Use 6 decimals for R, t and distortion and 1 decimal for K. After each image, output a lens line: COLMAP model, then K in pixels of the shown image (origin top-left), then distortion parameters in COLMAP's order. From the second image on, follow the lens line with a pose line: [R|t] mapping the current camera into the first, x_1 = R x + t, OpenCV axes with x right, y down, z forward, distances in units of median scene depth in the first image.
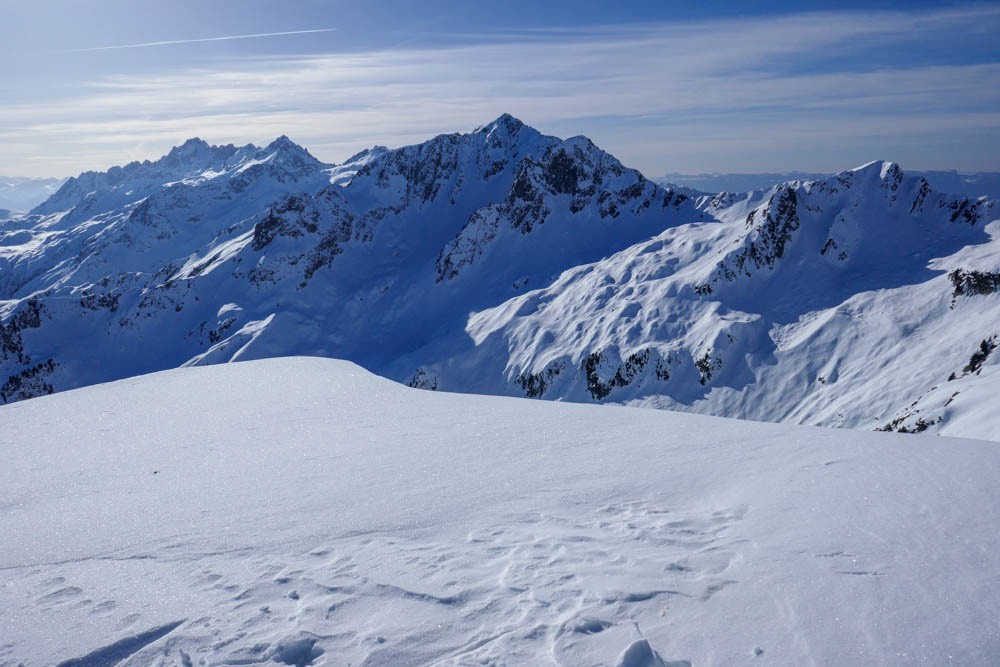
lens RADIAL K [[716.4, 0, 501.3], [0, 716.4, 346.2], [0, 0, 1]] dist [-0.029740, -0.001835]
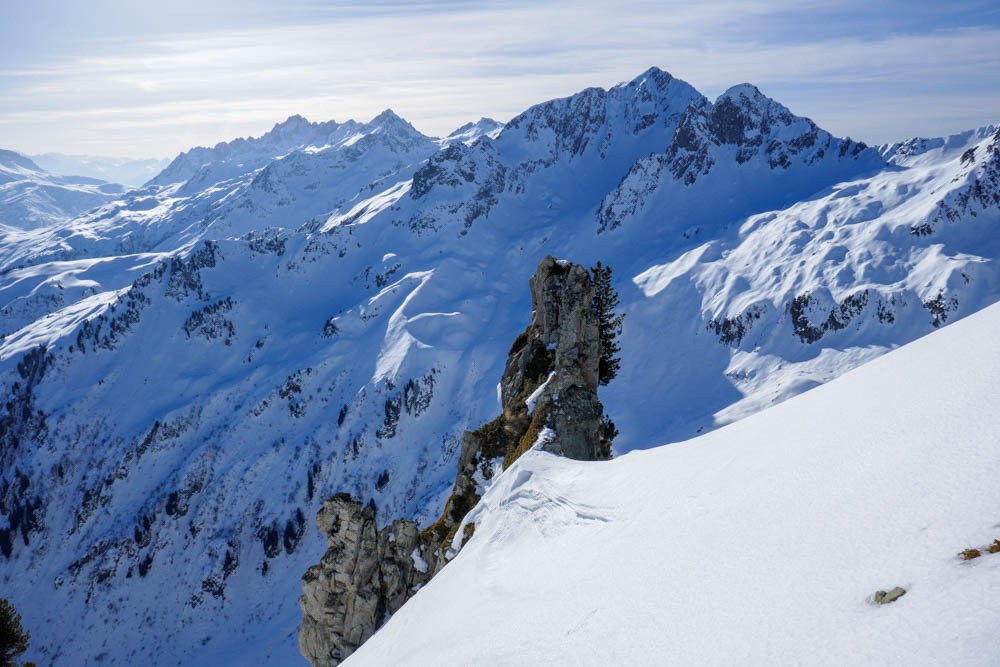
lens RADIAL K [[721.5, 0, 500.0], [0, 721.5, 333.5], [0, 0, 1]] dist [0.003874, -0.073192]
pose [[0.994156, 0.024293, -0.105185, -0.113543], [-0.024089, 0.999705, 0.003209, 0.045881], [0.105232, -0.000657, 0.994448, 0.014061]]
